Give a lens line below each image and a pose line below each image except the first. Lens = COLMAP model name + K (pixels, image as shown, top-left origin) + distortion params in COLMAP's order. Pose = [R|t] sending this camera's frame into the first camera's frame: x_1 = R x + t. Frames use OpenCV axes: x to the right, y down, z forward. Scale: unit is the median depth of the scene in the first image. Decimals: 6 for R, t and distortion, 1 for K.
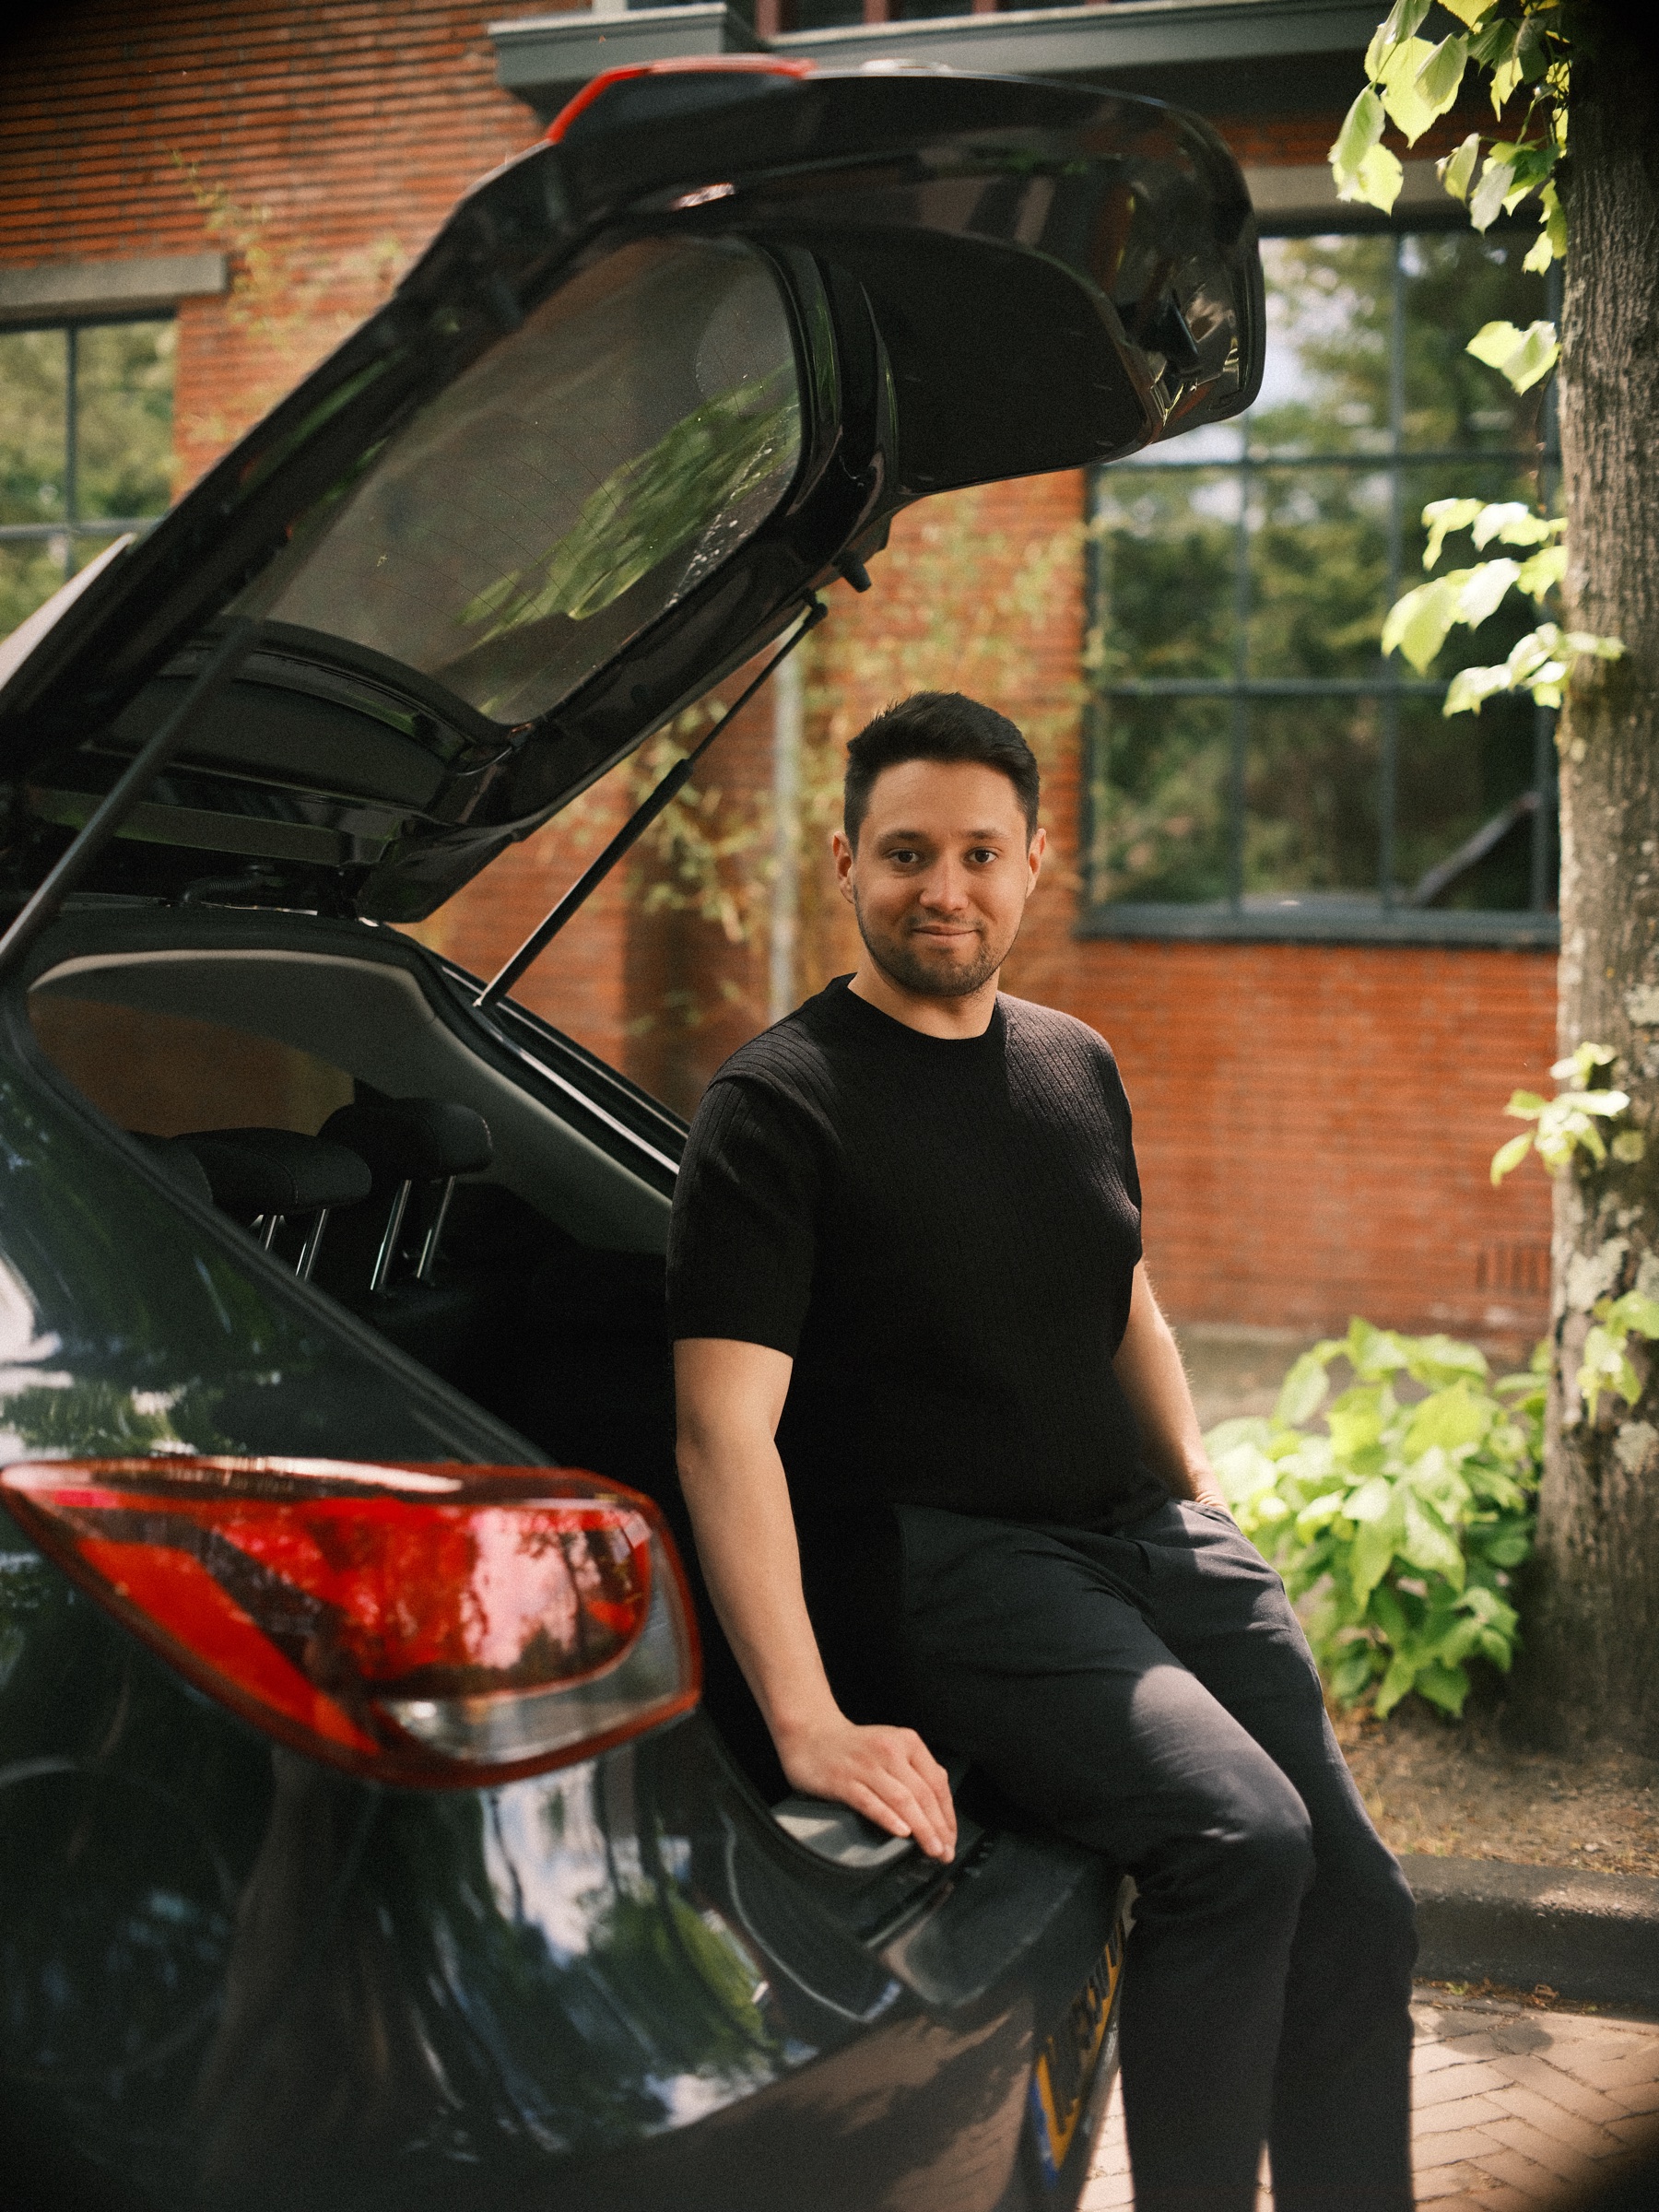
lens RADIAL K [[2672.2, 0, 829.5], [0, 2672.2, 1106.0], [0, 0, 1]] dist [-0.218841, 0.329547]
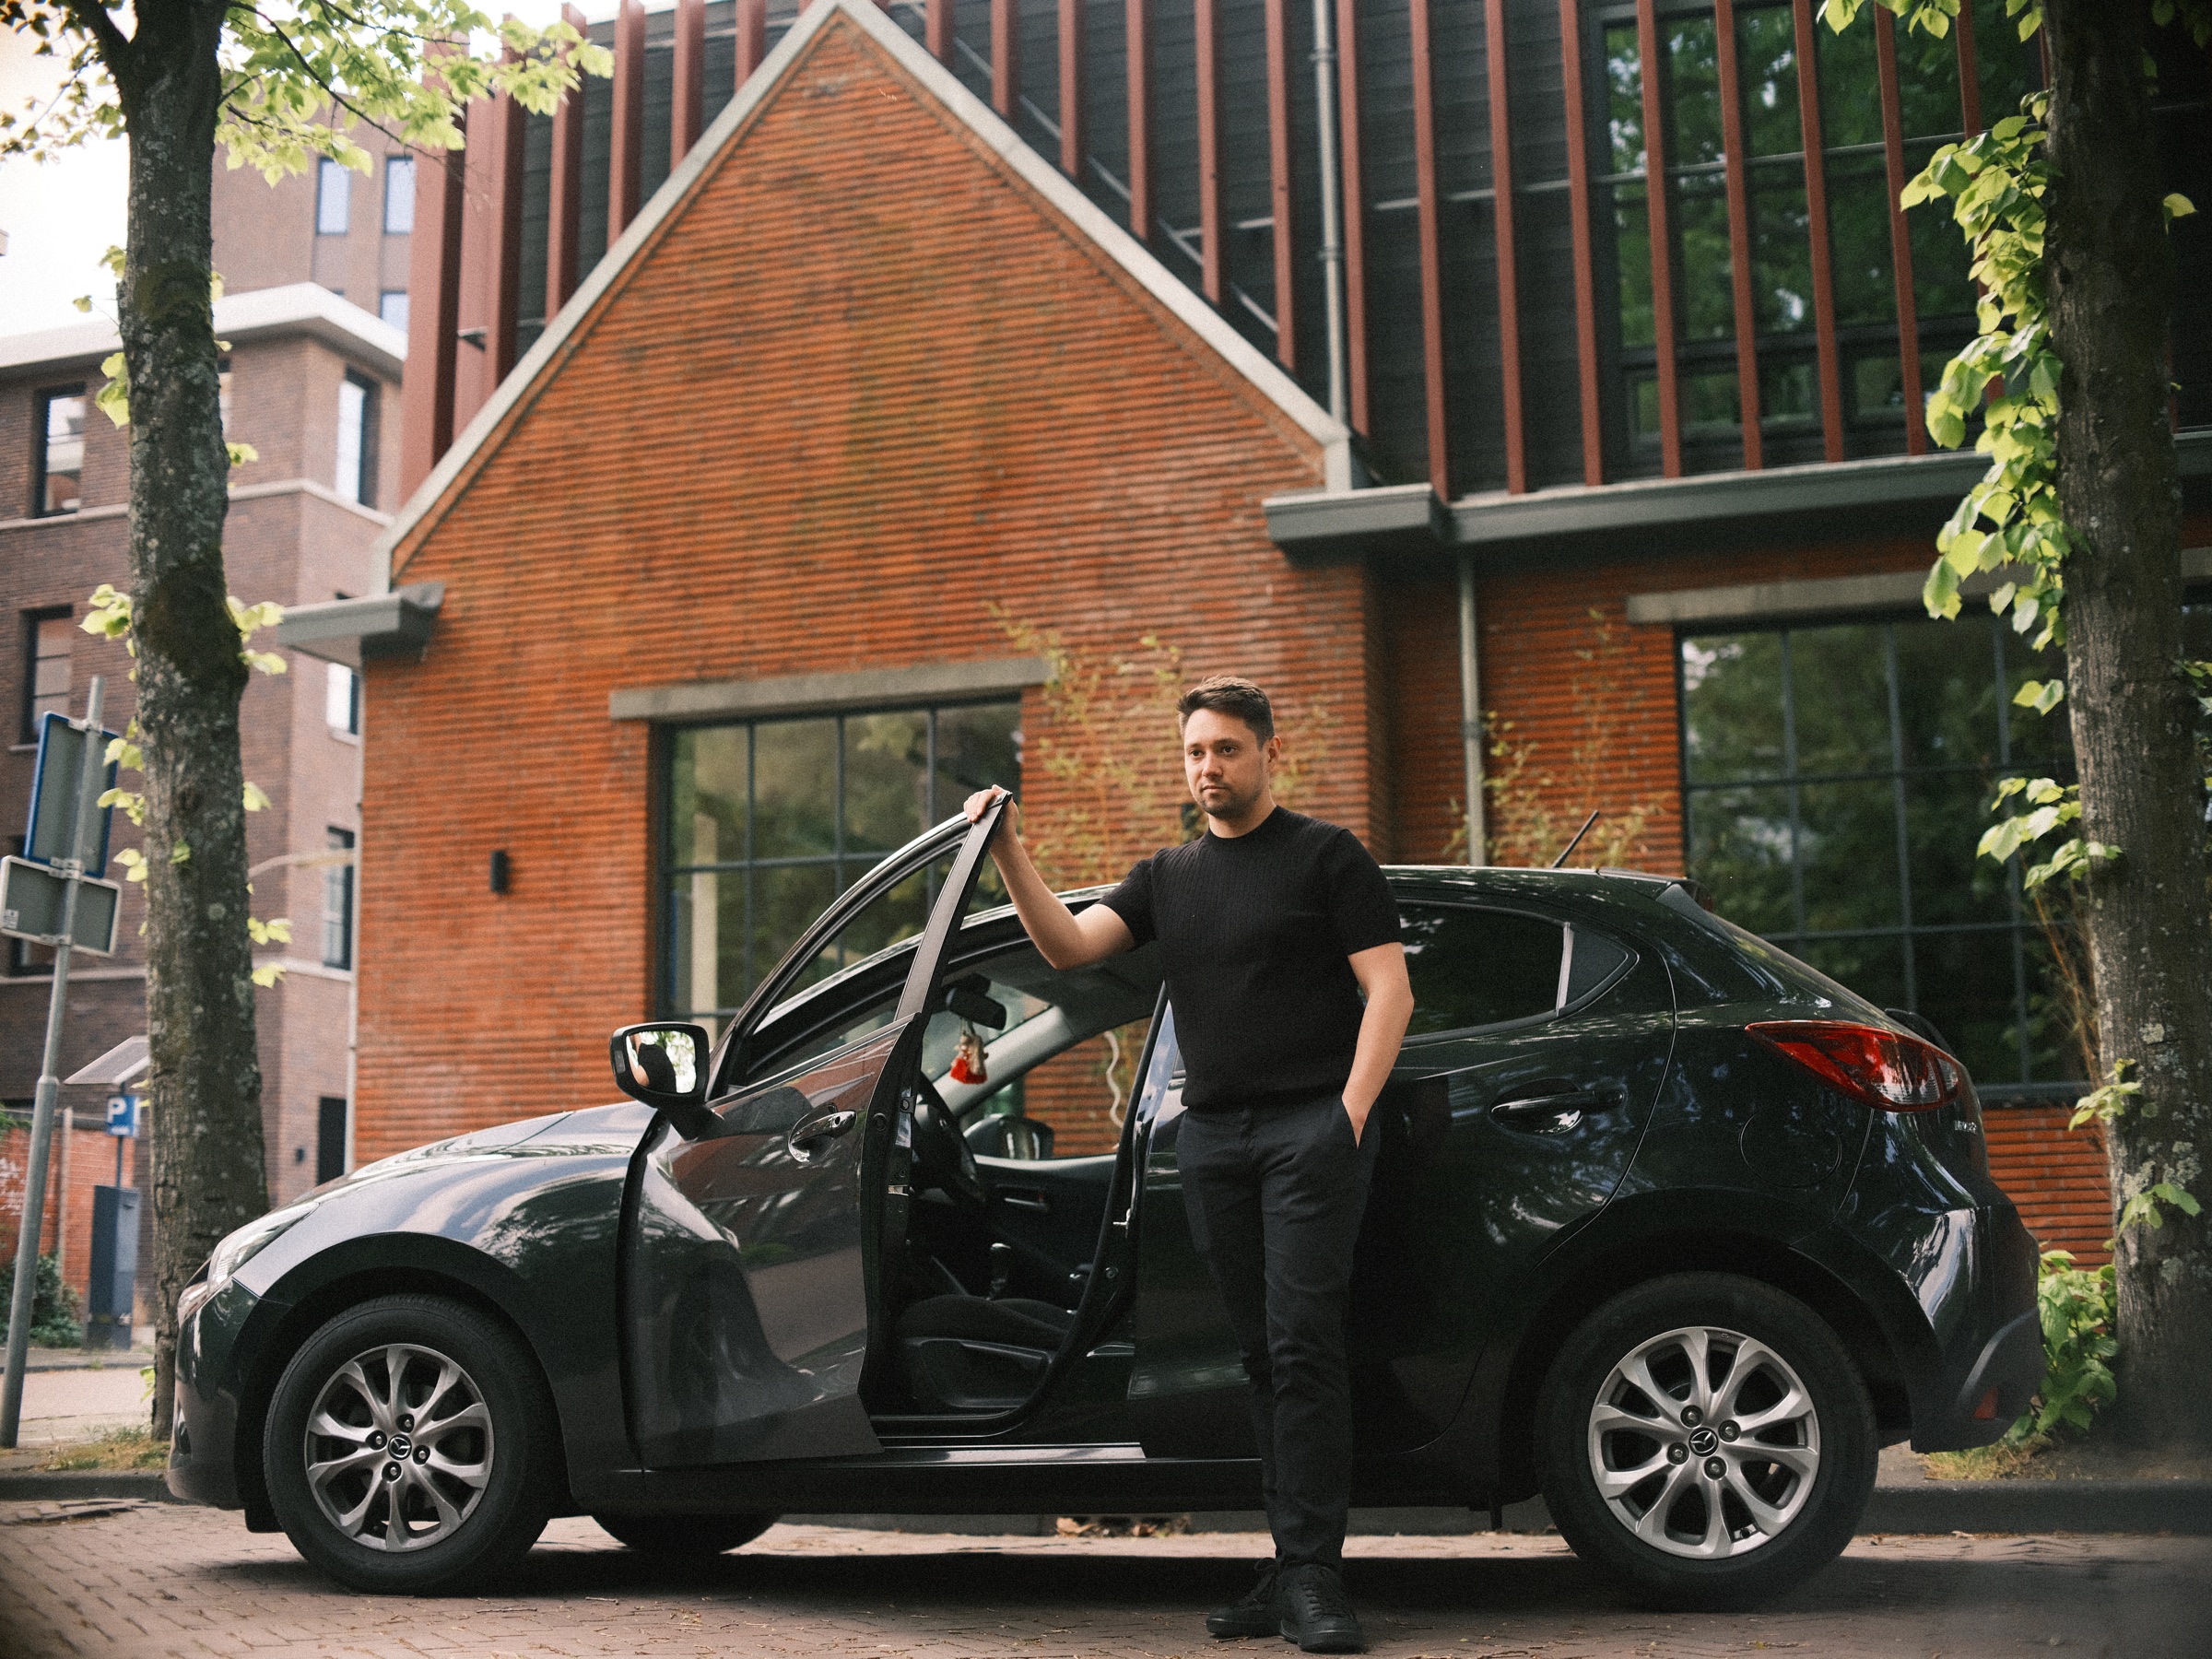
lens RADIAL K [[2672.2, 0, 1106.0], [0, 2672.2, 829.5], [0, 0, 1]] dist [-0.218841, 0.329547]
pose [[0.999179, -0.029574, -0.027705, -0.175040], [0.022133, 0.970953, -0.238246, 0.113811], [0.033947, 0.237437, 0.970810, -0.397567]]
